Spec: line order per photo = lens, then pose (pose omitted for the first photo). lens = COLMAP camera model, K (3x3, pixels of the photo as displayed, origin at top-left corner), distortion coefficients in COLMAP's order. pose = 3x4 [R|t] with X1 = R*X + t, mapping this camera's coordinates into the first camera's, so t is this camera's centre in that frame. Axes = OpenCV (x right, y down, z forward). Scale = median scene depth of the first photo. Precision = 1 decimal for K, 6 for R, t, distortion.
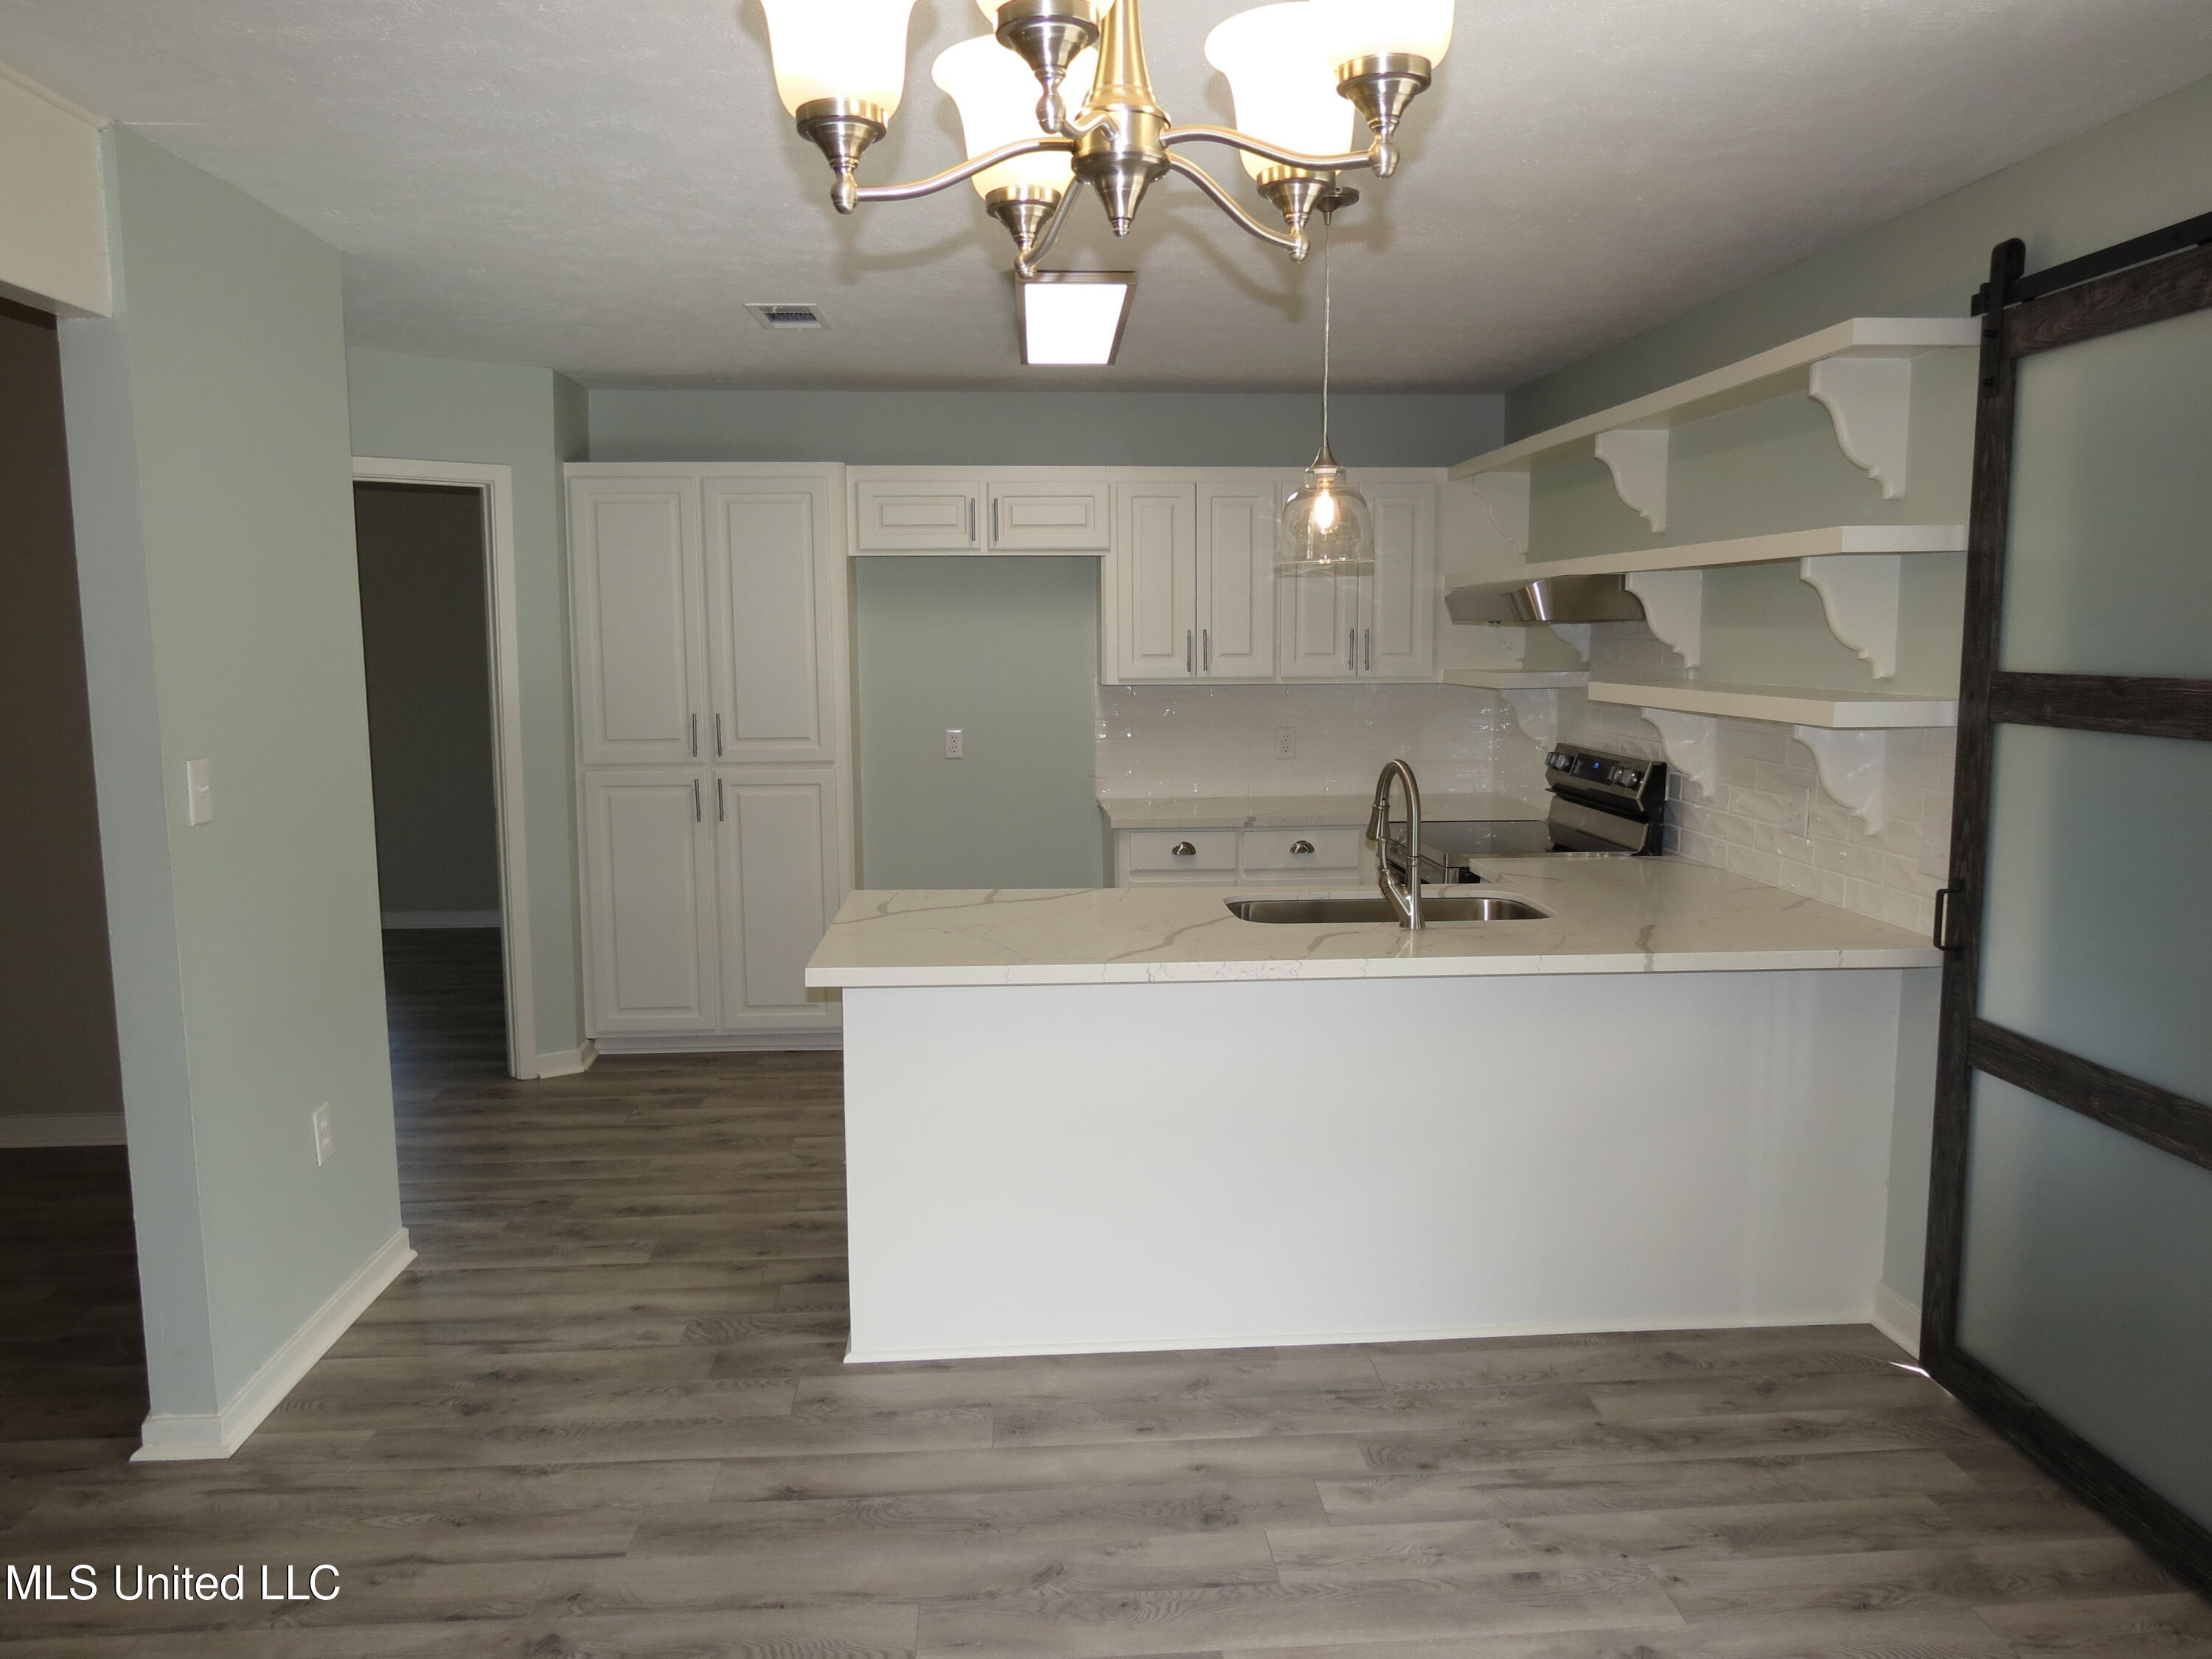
lens RADIAL K [[1571.7, 0, 1116.6], [0, 1571.7, 827.3], [0, 0, 1]] dist [-0.033122, 0.018982]
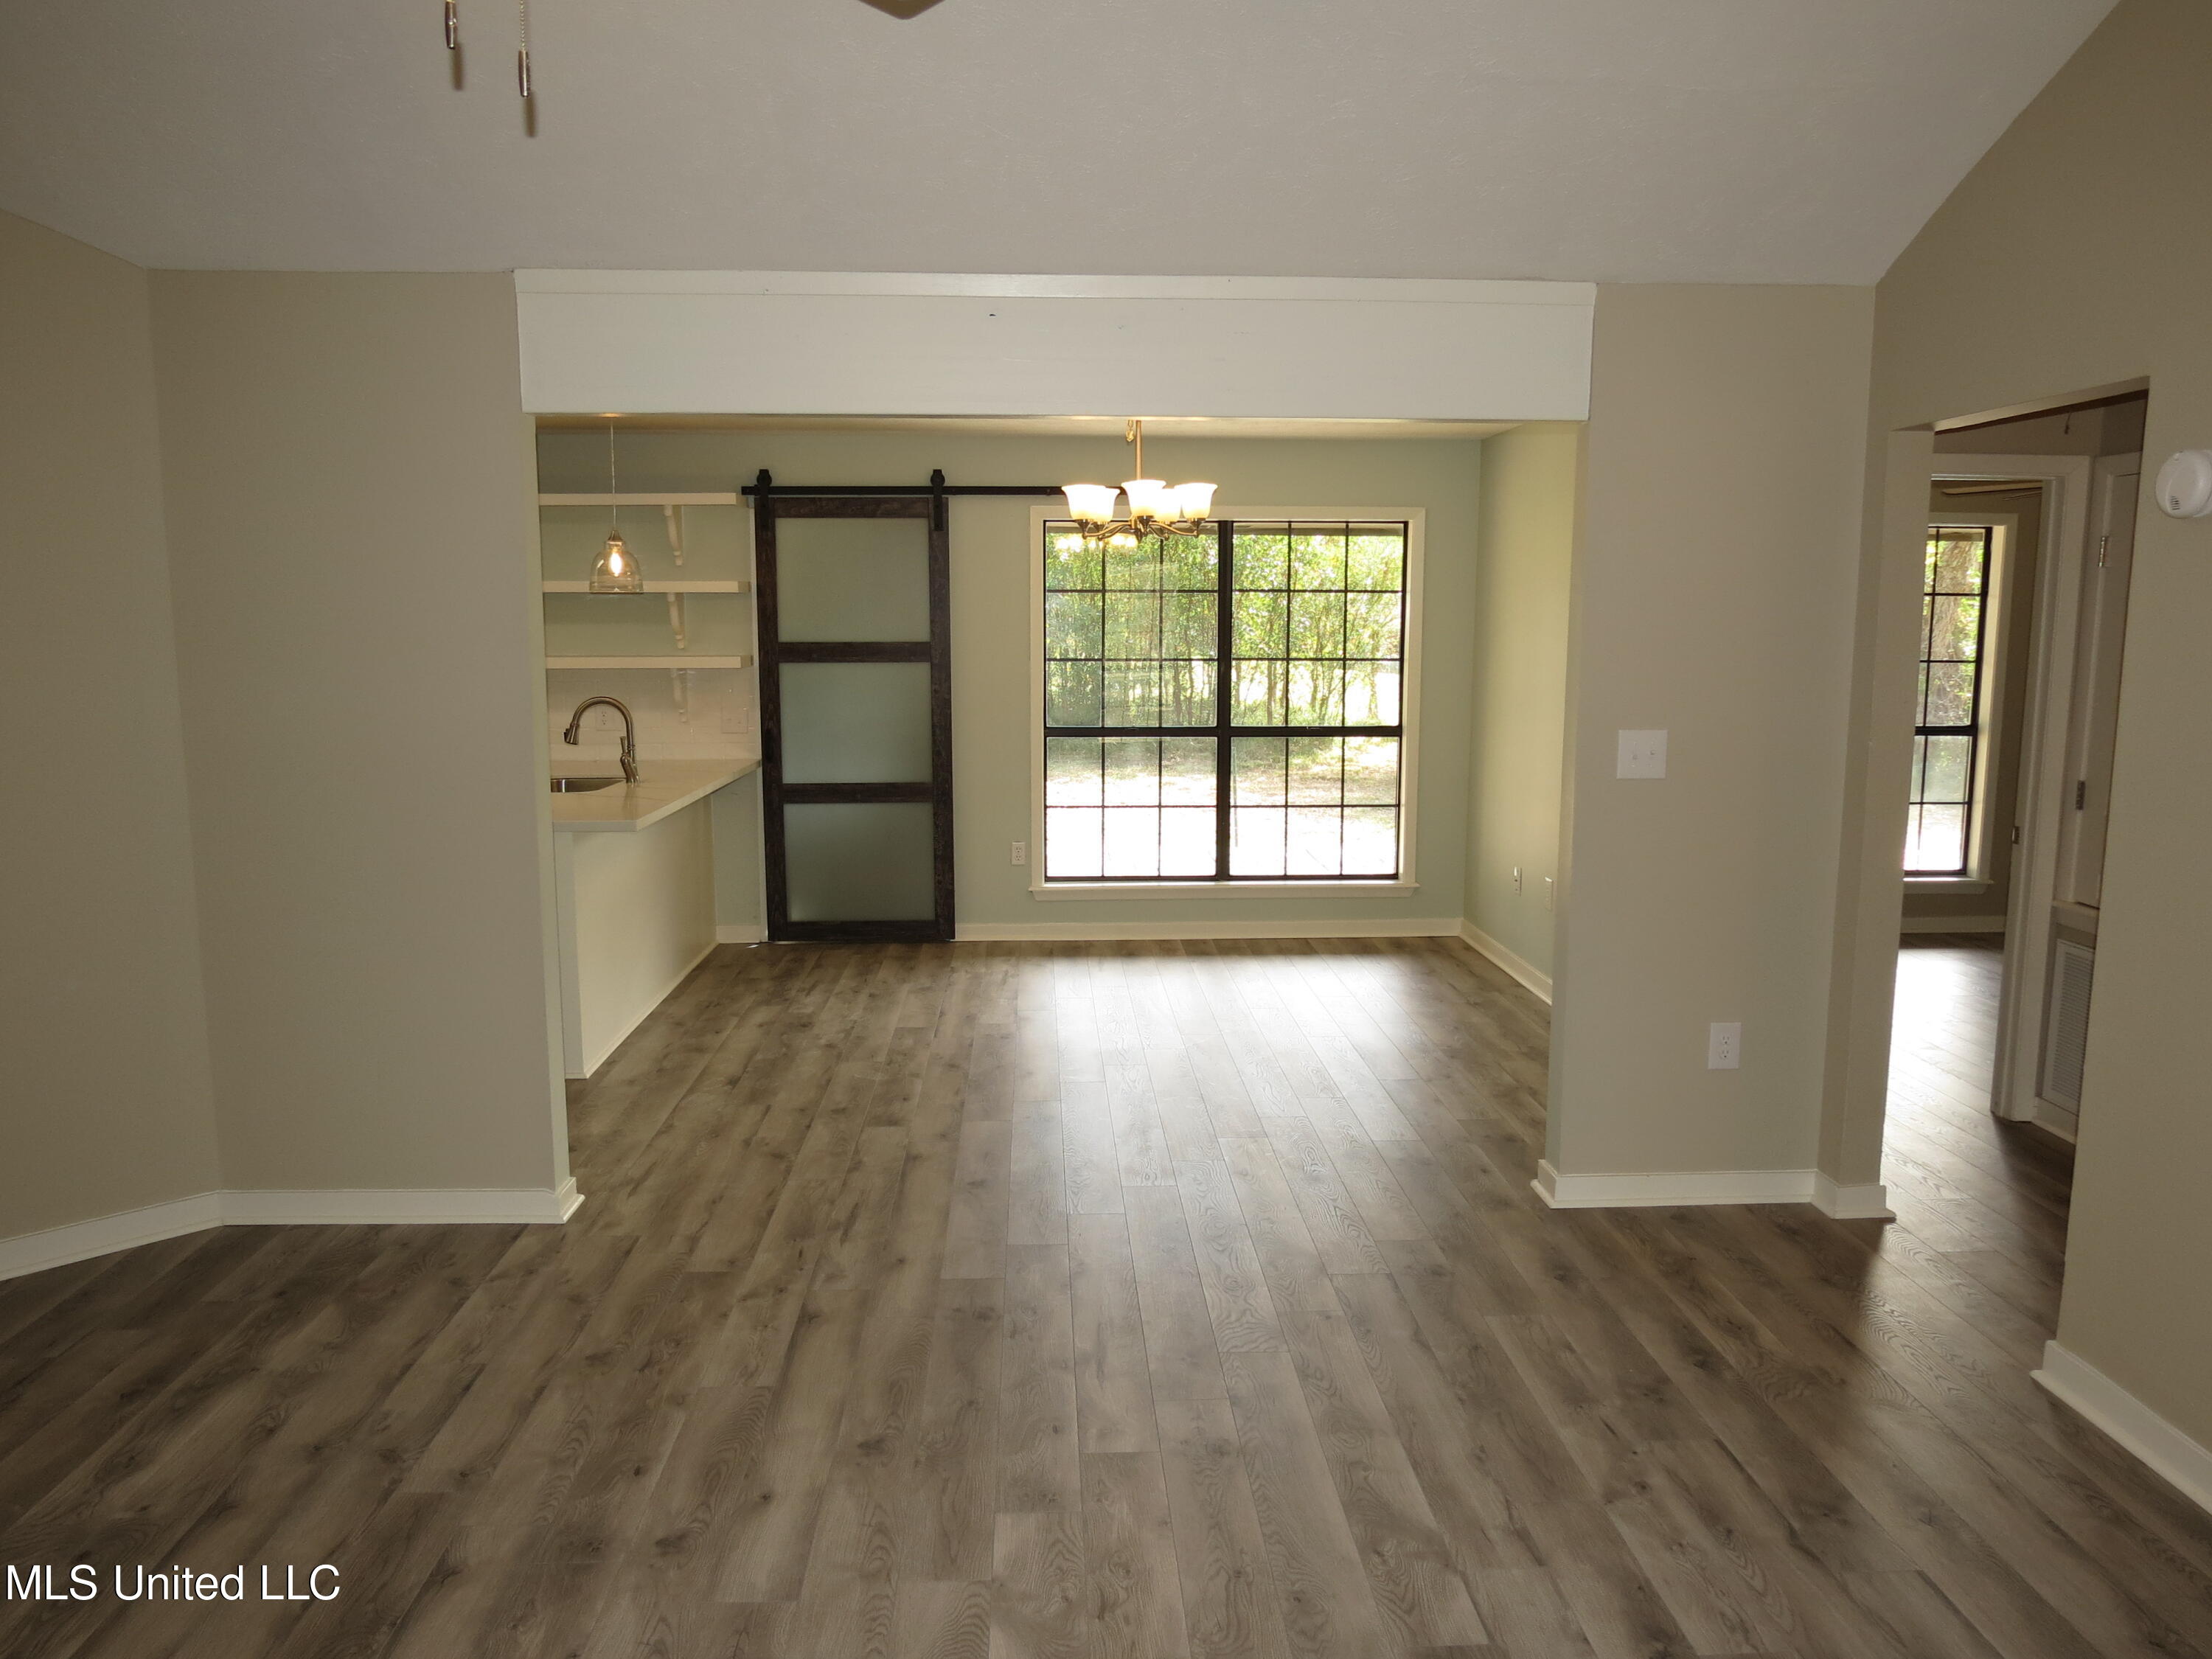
lens RADIAL K [[1574.1, 0, 1106.0], [0, 1574.1, 829.5], [0, 0, 1]] dist [-0.006234, 0.000395]
pose [[0.027006, -0.131254, 0.990981, -1.975041], [0.119467, 0.984661, 0.127161, -0.063342], [-0.992471, 0.114955, 0.042272, 0.414195]]
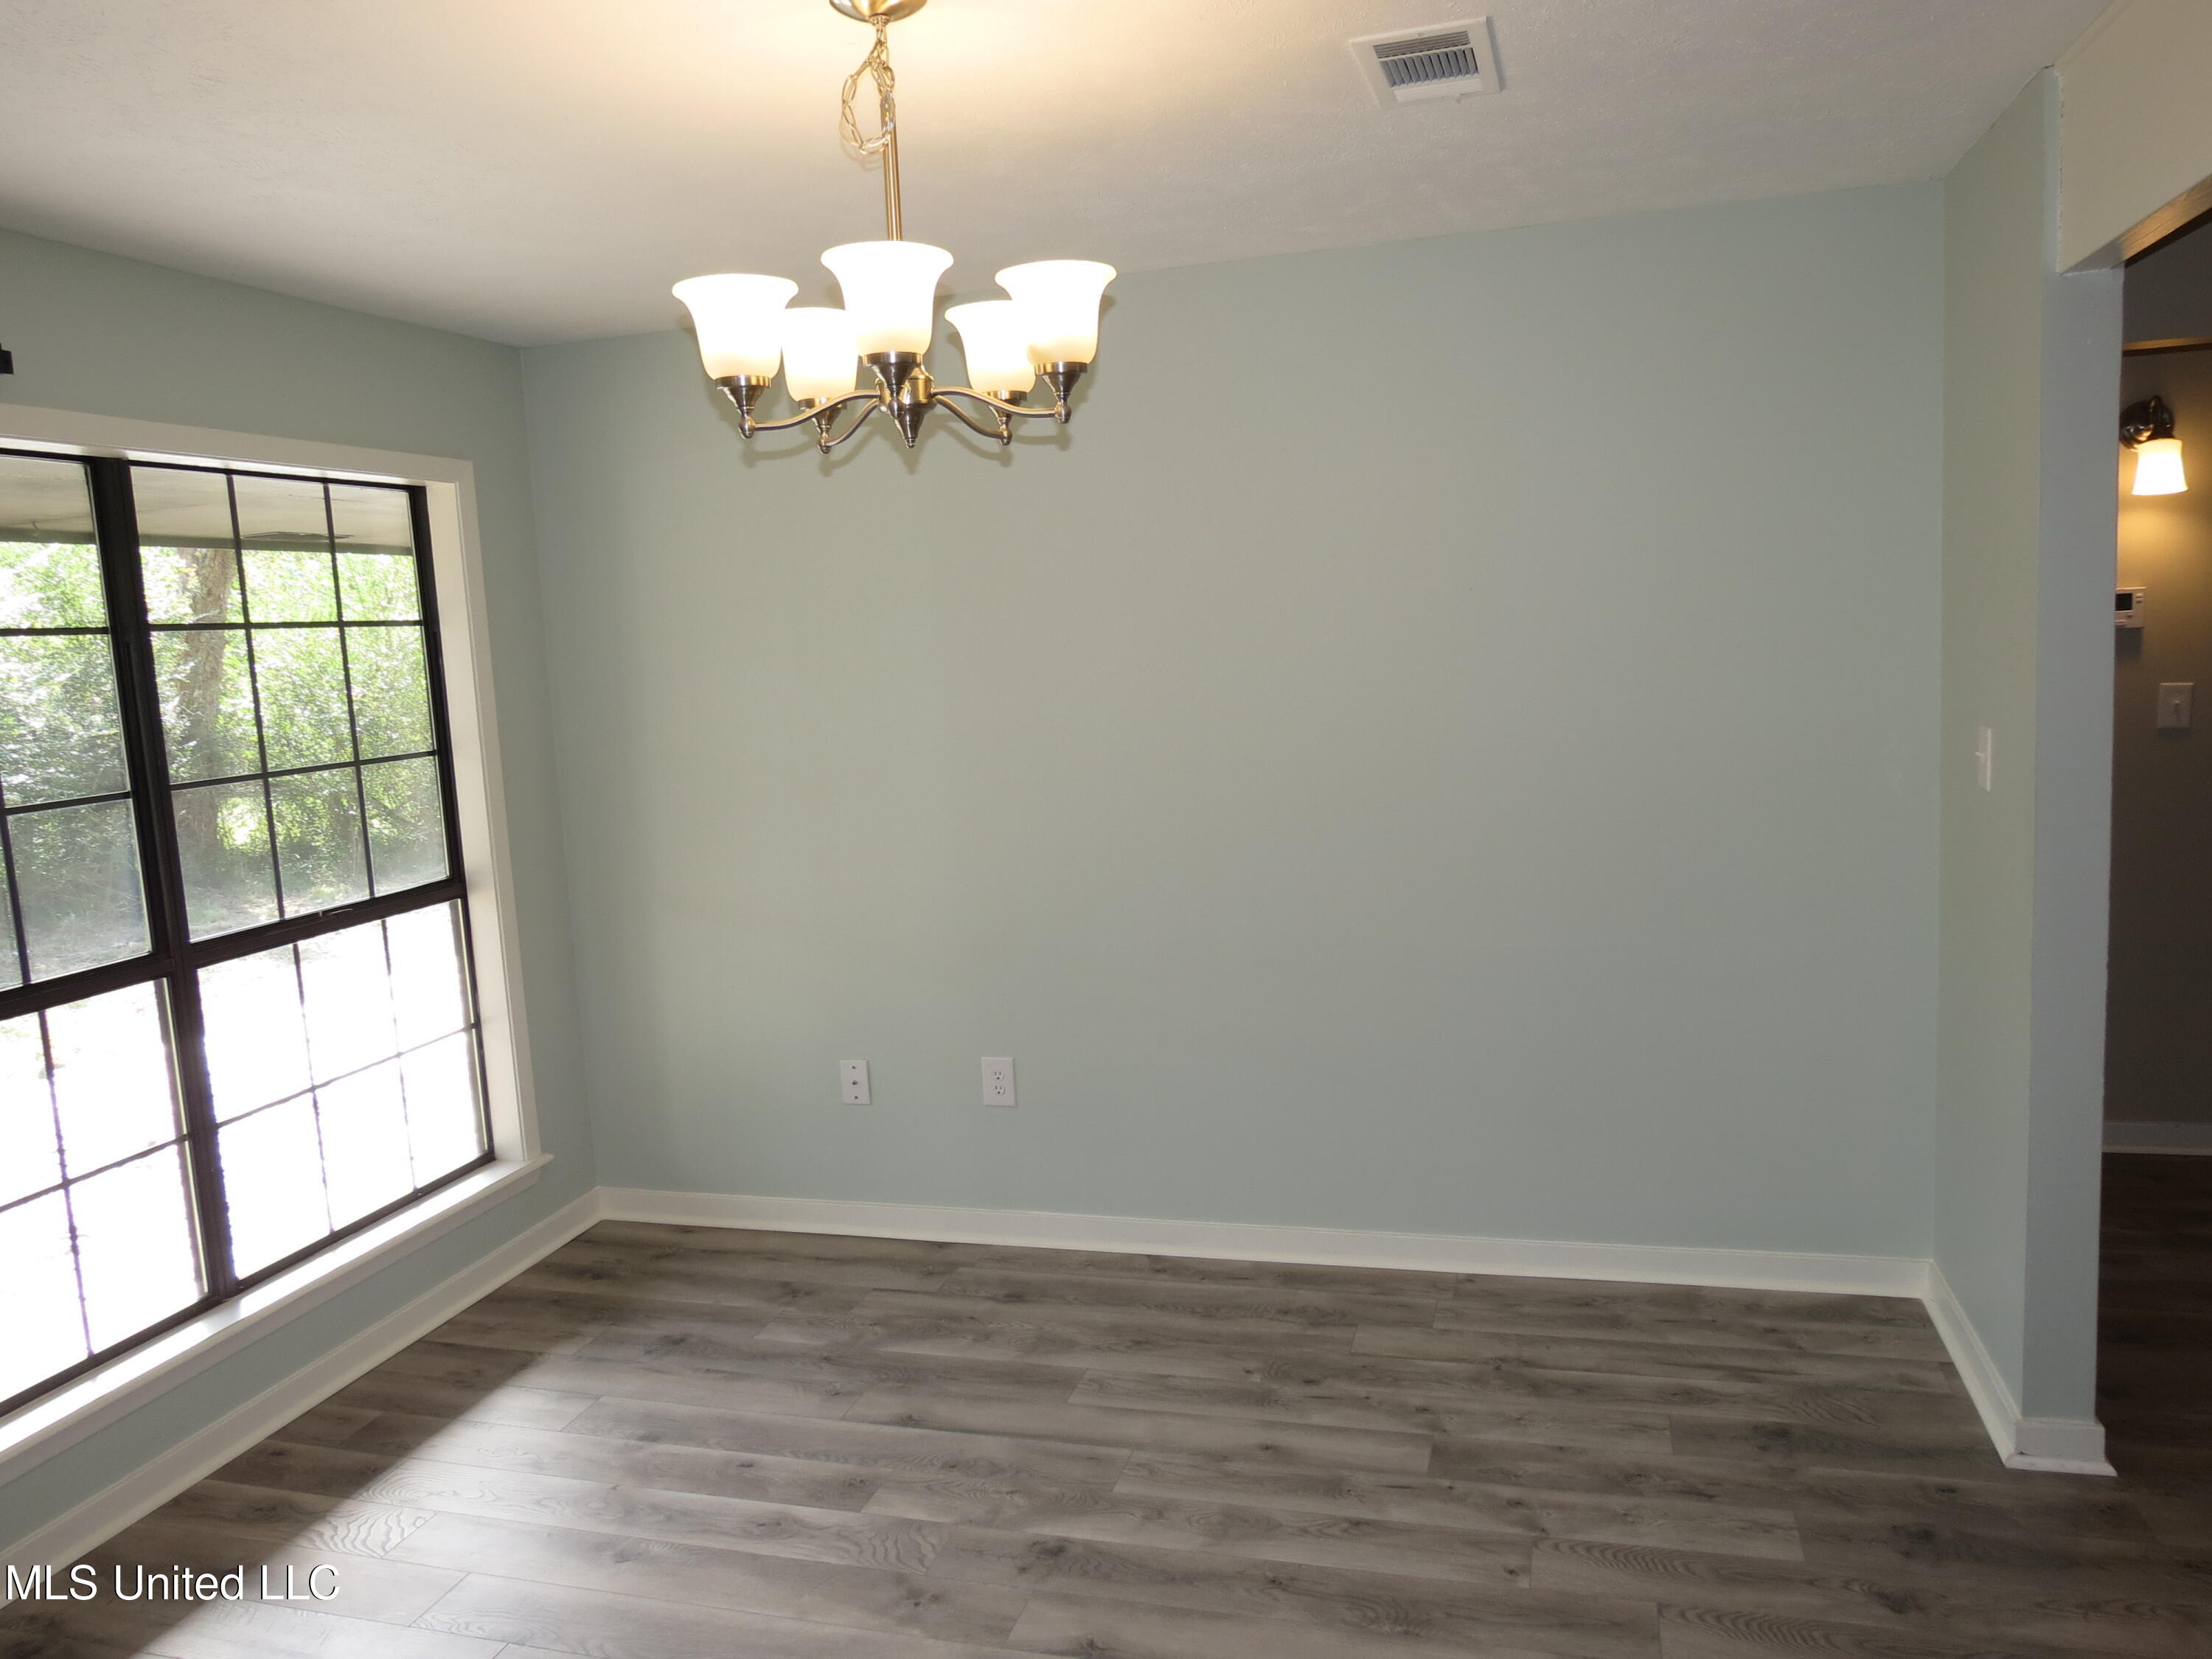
lens RADIAL K [[1571.7, 0, 1116.6], [0, 1571.7, 827.3], [0, 0, 1]] dist [-0.033122, 0.018982]
pose [[-0.936408, 0.011475, 0.350726, -0.333697], [0.101311, 0.965746, 0.238893, -0.153681], [-0.335971, 0.259234, -0.905495, 1.064692]]
